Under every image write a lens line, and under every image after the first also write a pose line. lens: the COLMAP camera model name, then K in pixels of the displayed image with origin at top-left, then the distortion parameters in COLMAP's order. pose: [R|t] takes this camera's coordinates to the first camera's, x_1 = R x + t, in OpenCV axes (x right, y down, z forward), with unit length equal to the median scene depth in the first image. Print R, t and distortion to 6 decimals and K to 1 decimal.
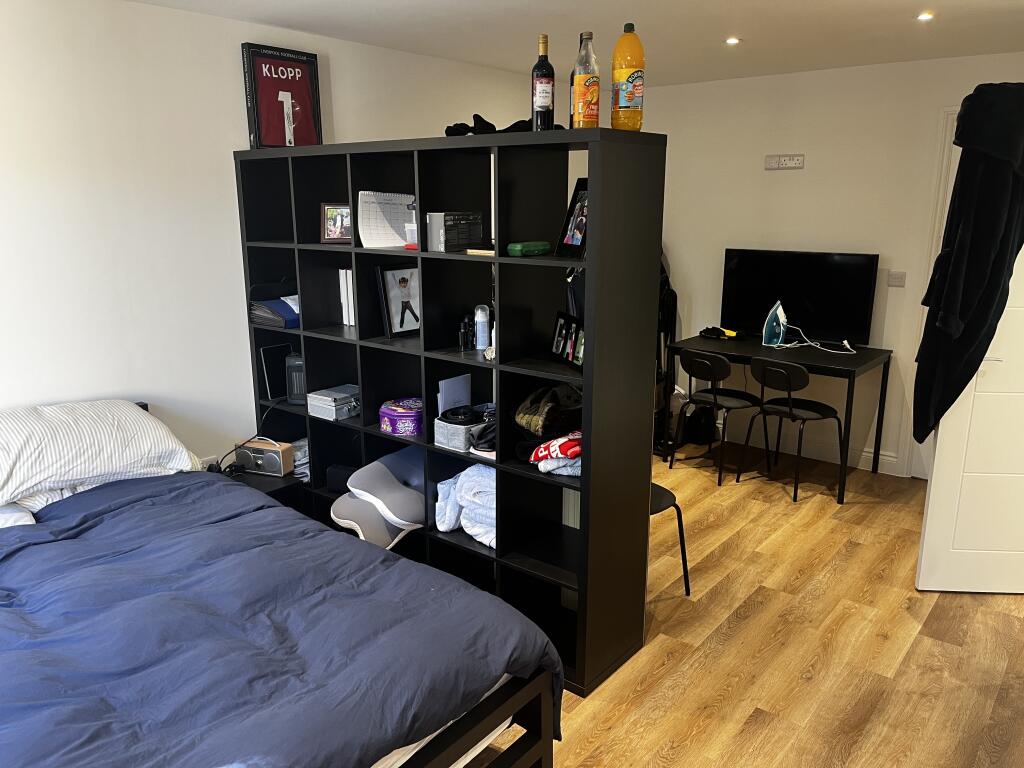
lens RADIAL K [[780.9, 0, 512.7], [0, 780.9, 387.3], [0, 0, 1]] dist [0.058787, -0.047994]
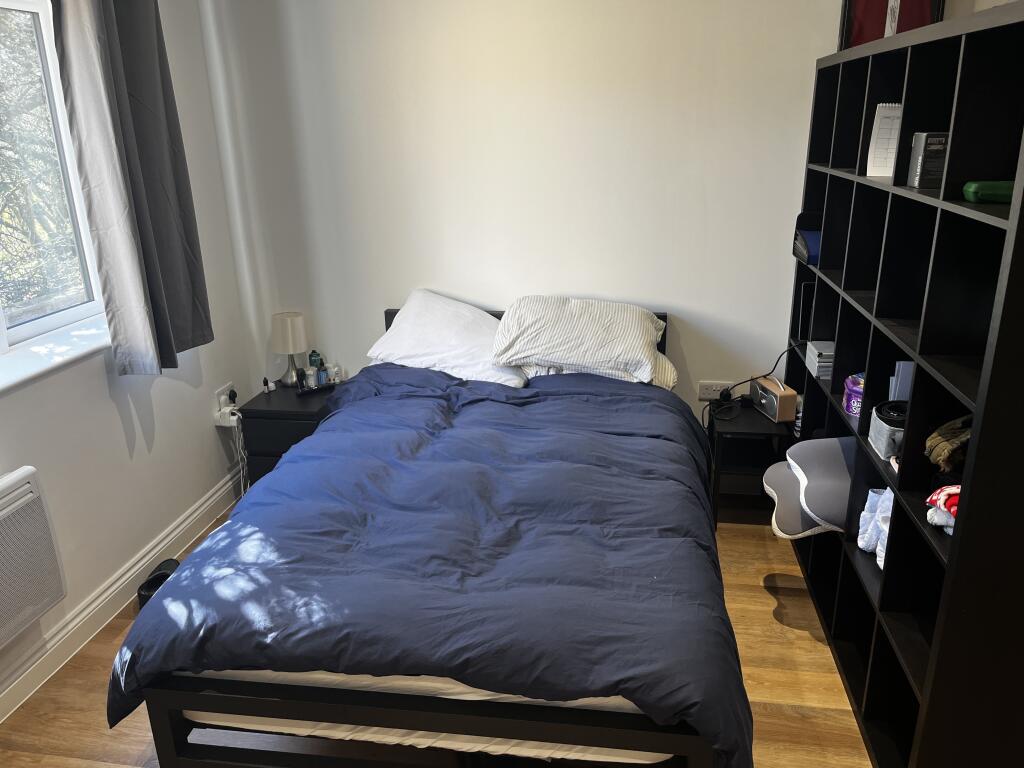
lens RADIAL K [[780.9, 0, 514.8], [0, 780.9, 378.2], [0, 0, 1]] dist [0.058787, -0.047994]
pose [[0.512118, 0.267624, -0.816157, 0.351622], [-0.191620, 0.961869, 0.195167, -0.071664], [0.837268, 0.056443, 0.543872, 0.284099]]
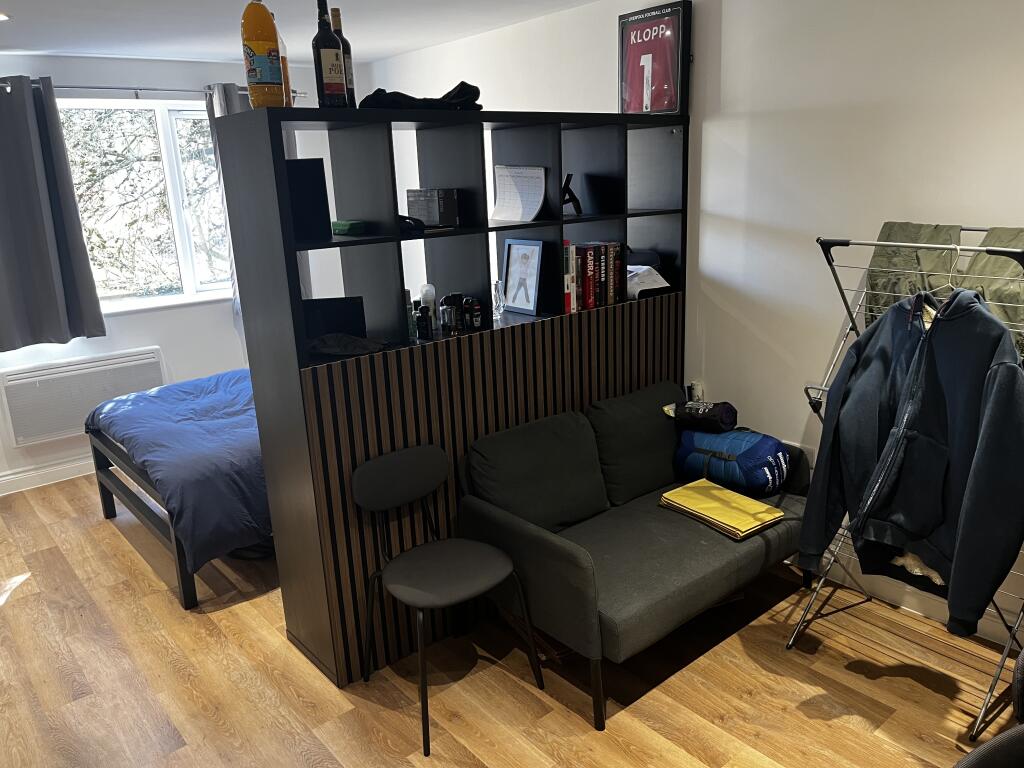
lens RADIAL K [[780.9, 0, 510.5], [0, 780.9, 388.9], [0, 0, 1]] dist [0.058787, -0.047994]
pose [[-0.196928, 0.273100, -0.941613, 0.907952], [-0.196142, 0.930030, 0.310761, -0.311230], [0.960598, 0.245887, -0.129583, 1.267711]]
